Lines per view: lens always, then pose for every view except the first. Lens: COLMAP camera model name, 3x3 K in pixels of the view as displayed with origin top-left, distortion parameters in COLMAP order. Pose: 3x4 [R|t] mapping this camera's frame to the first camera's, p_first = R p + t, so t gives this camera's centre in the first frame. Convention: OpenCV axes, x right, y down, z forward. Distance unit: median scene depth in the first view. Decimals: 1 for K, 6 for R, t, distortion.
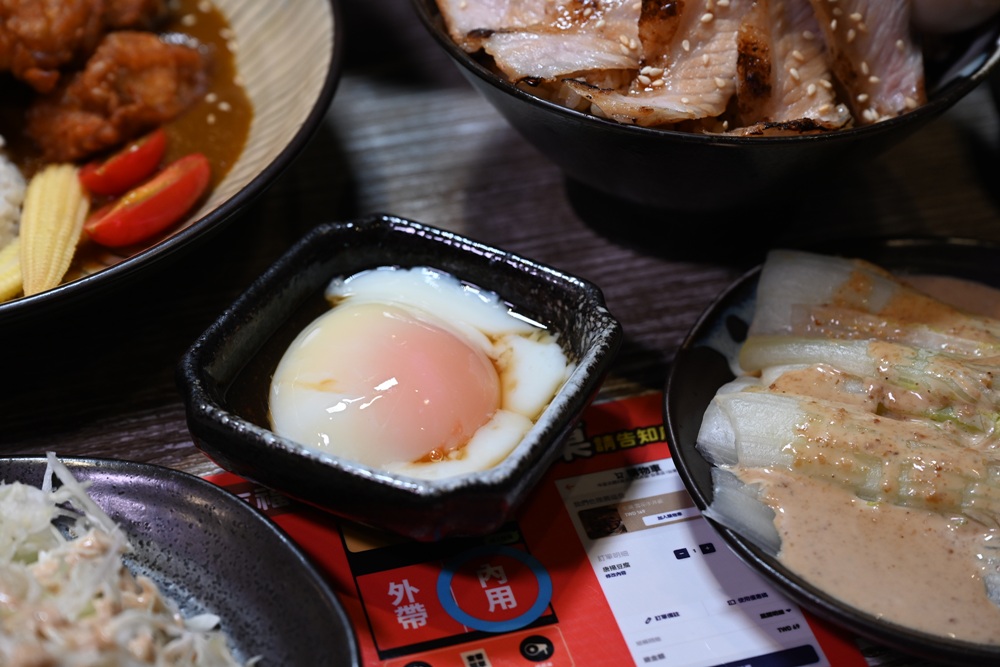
lens RADIAL K [[1990.7, 0, 500.6], [0, 1990.7, 326.2], [0, 0, 1]] dist [0.032613, 0.000000]
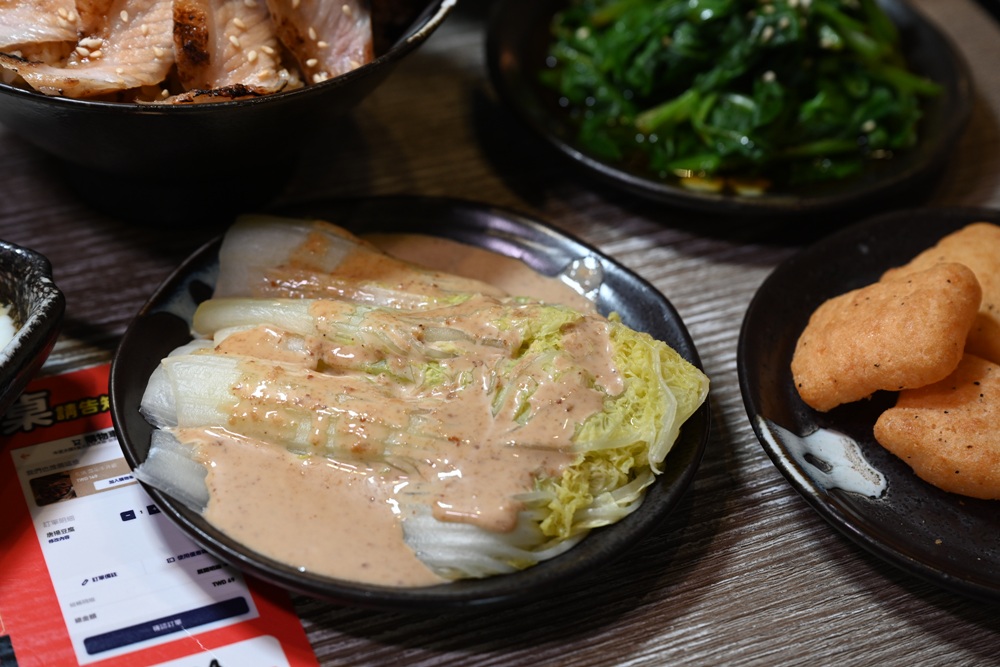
lens RADIAL K [[1990.7, 0, 500.1], [0, 1990.7, 341.3], [0, 0, 1]] dist [0.032613, 0.000000]
pose [[0.995915, -0.044762, 0.078425, 0.200149], [0.043139, 0.998821, 0.022266, 0.010267], [-0.079329, -0.018792, 0.996671, -0.031248]]
